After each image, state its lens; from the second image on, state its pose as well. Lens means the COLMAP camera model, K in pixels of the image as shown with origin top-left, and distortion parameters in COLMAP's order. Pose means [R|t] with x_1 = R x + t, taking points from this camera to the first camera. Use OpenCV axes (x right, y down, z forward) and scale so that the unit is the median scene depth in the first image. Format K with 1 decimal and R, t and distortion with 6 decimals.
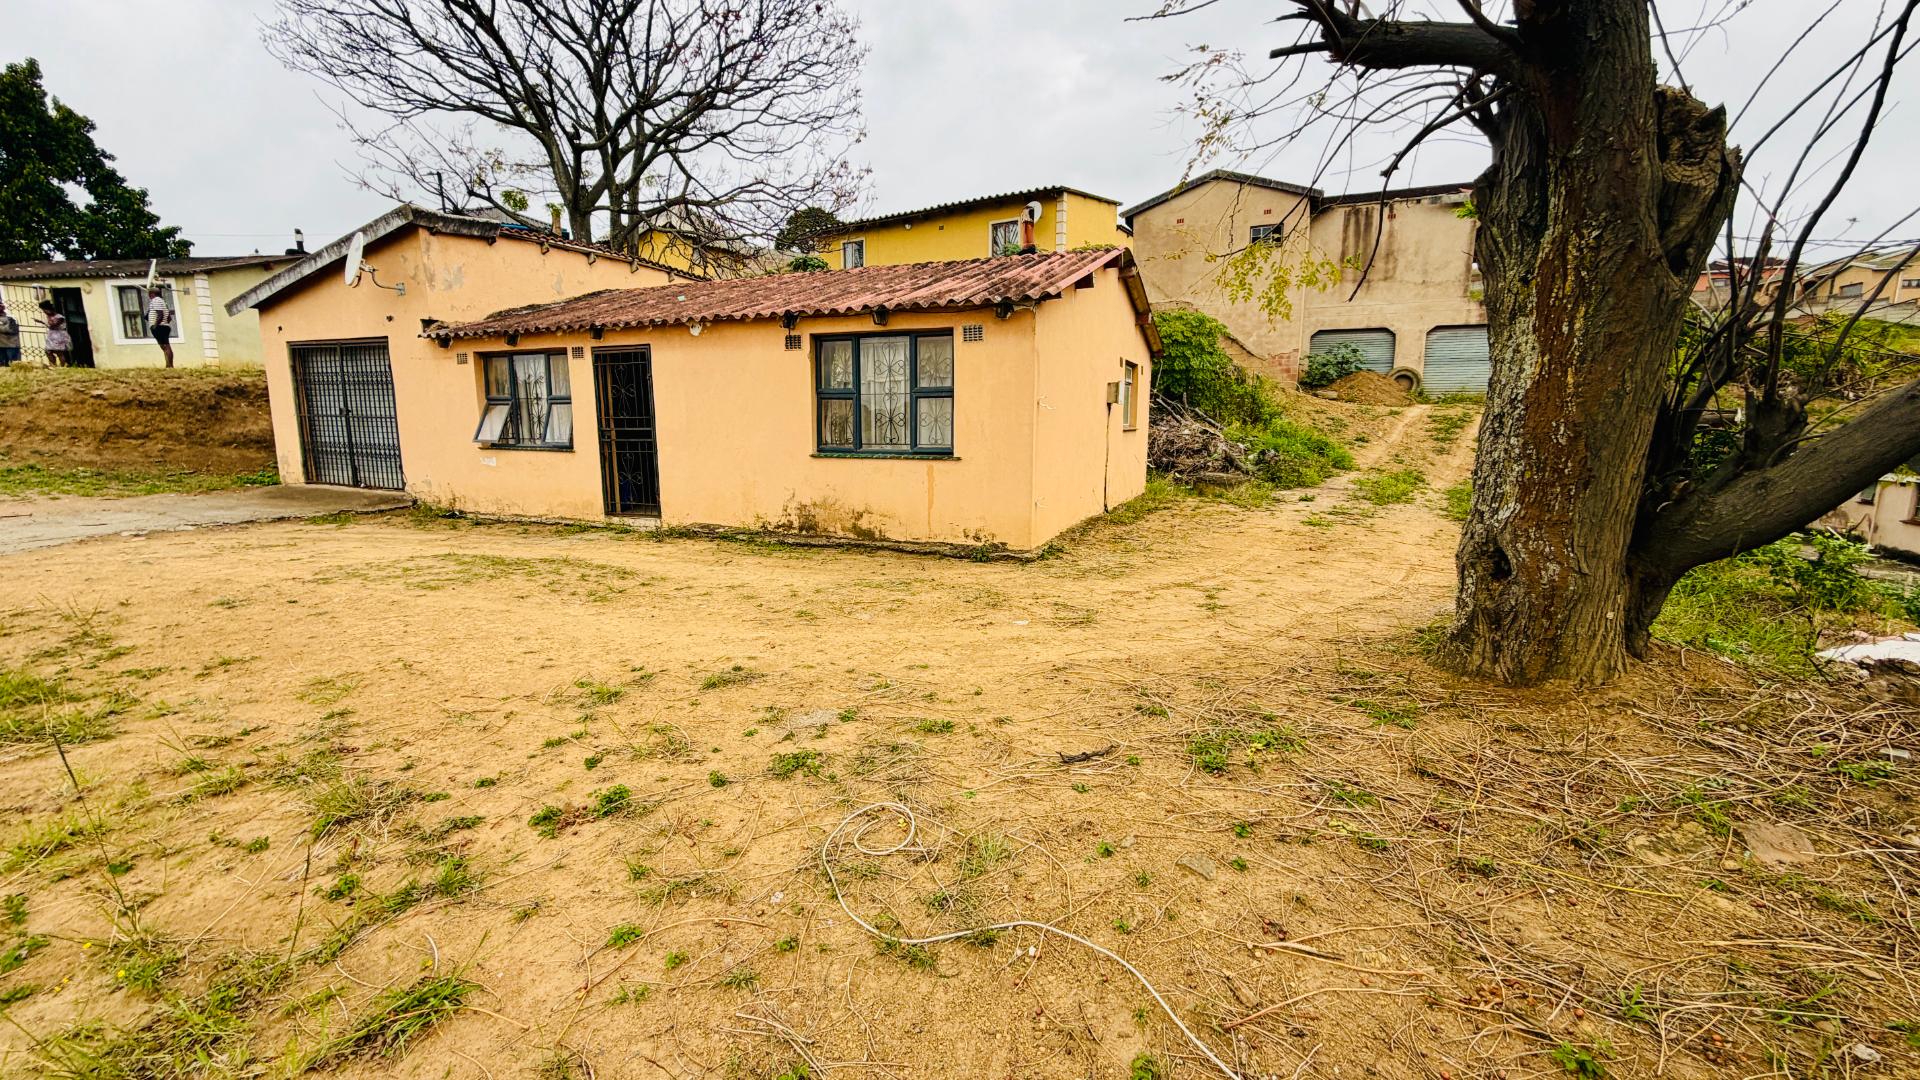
lens RADIAL K [[767.4, 0, 956.7], [0, 767.4, 544.0], [0, 0, 1]] dist [0.000671, -0.000032]
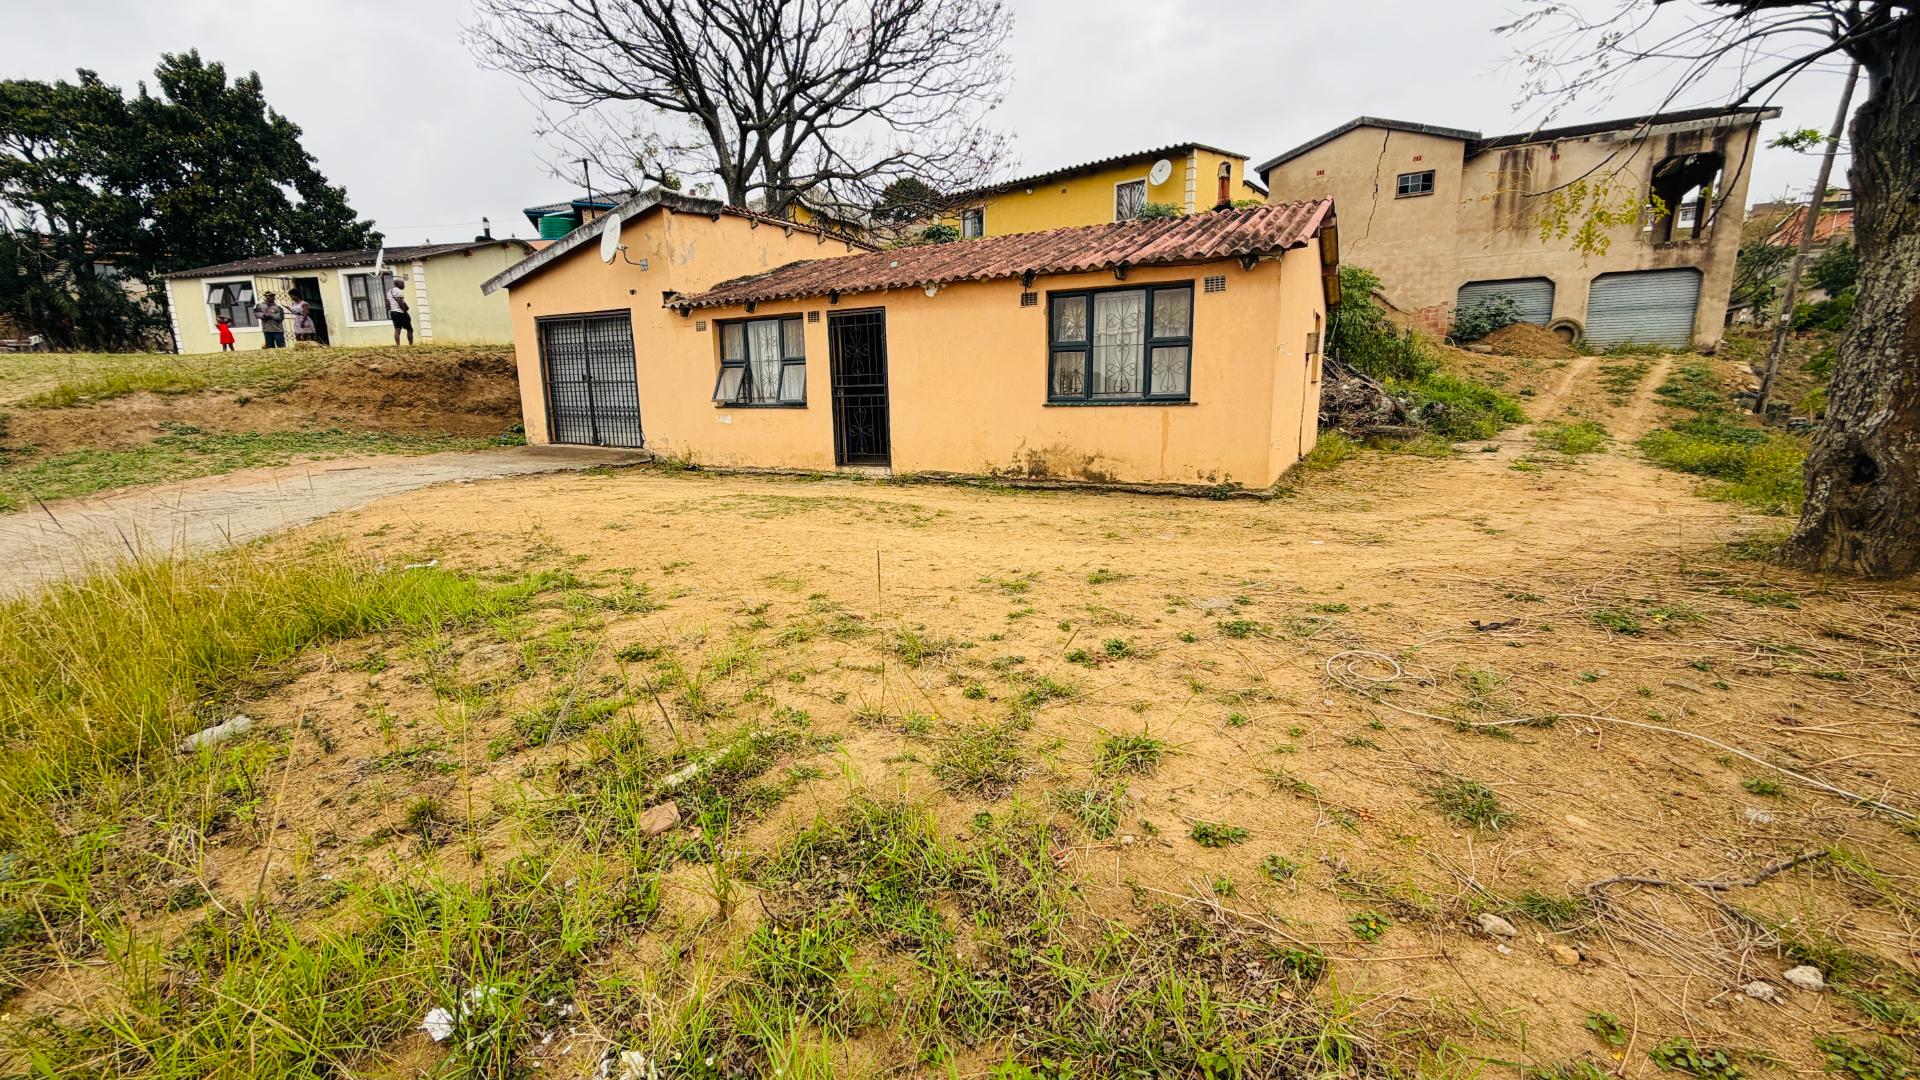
lens RADIAL K [[767.4, 0, 955.2], [0, 767.4, 544.2], [0, 0, 1]] dist [0.000671, -0.000032]
pose [[0.994903, 0.002530, -0.100803, -0.138909], [0.001144, 0.999338, 0.036374, 0.027948], [0.100828, -0.036304, 0.994241, -0.063936]]
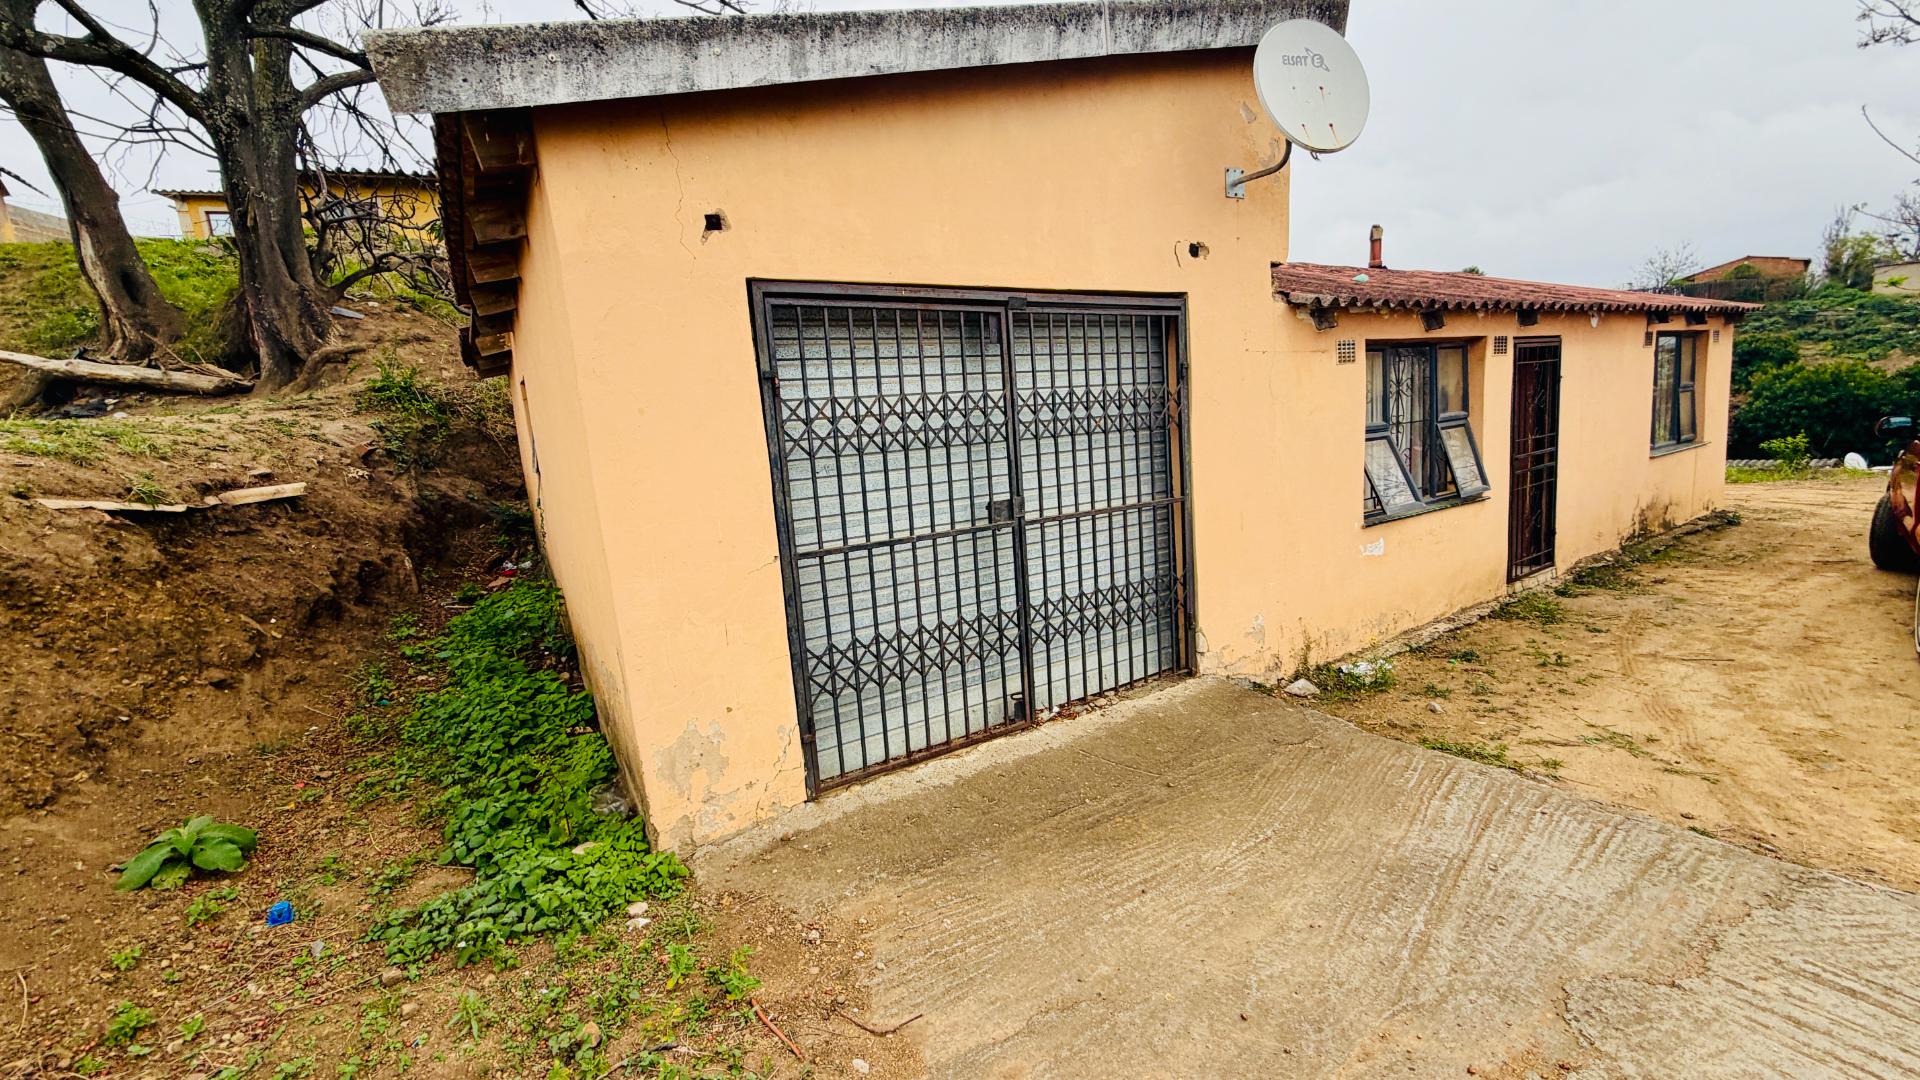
lens RADIAL K [[767.4, 0, 954.9], [0, 767.4, 540.0], [0, 0, 1]] dist [0.000671, -0.000032]
pose [[0.571793, -0.169780, 0.802638, -1.002633], [0.212661, 0.975585, 0.054866, -0.170560], [-0.792356, 0.139318, 0.593938, 0.770164]]
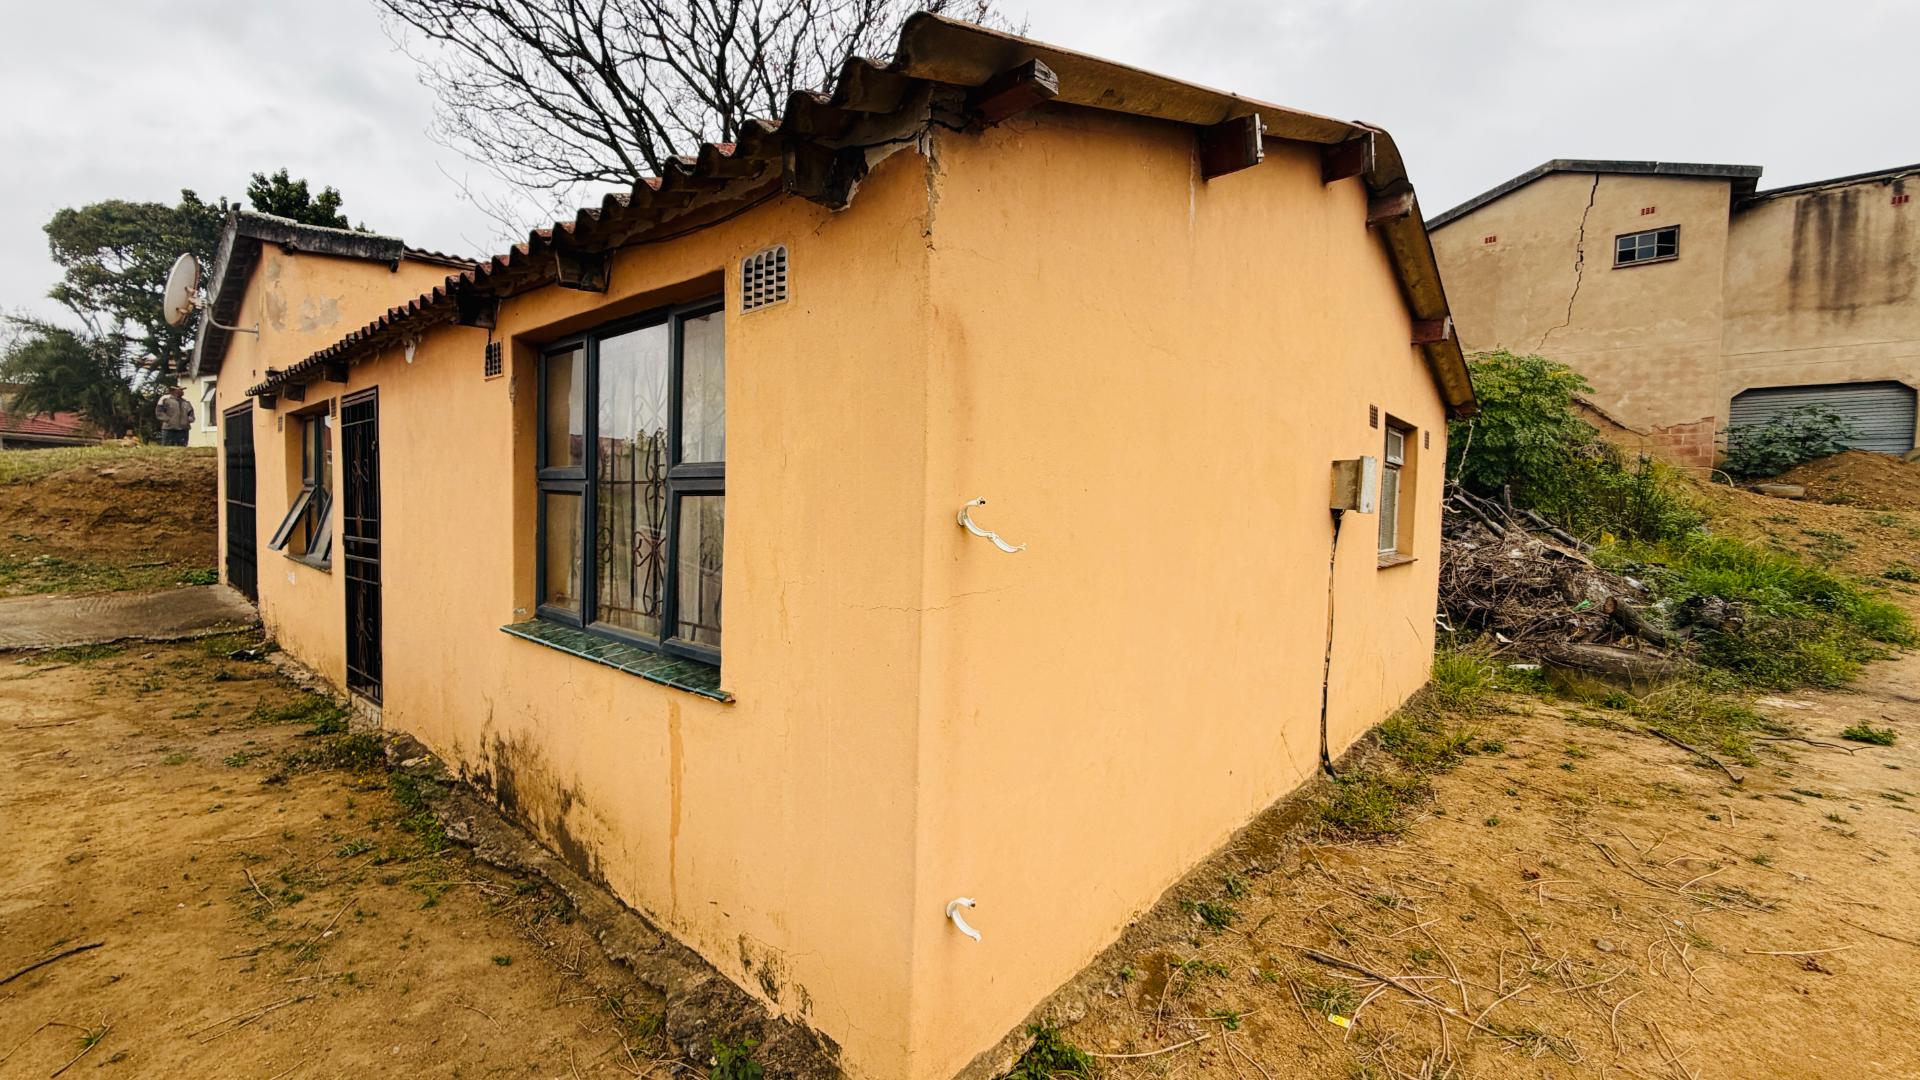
lens RADIAL K [[767.4, 0, 959.2], [0, 767.4, 541.3], [0, 0, 1]] dist [0.000671, -0.000032]
pose [[0.951562, 0.034097, -0.305562, 0.110762], [-0.068834, 0.992230, -0.103637, -0.092015], [0.299654, 0.119650, 0.946515, 0.460891]]
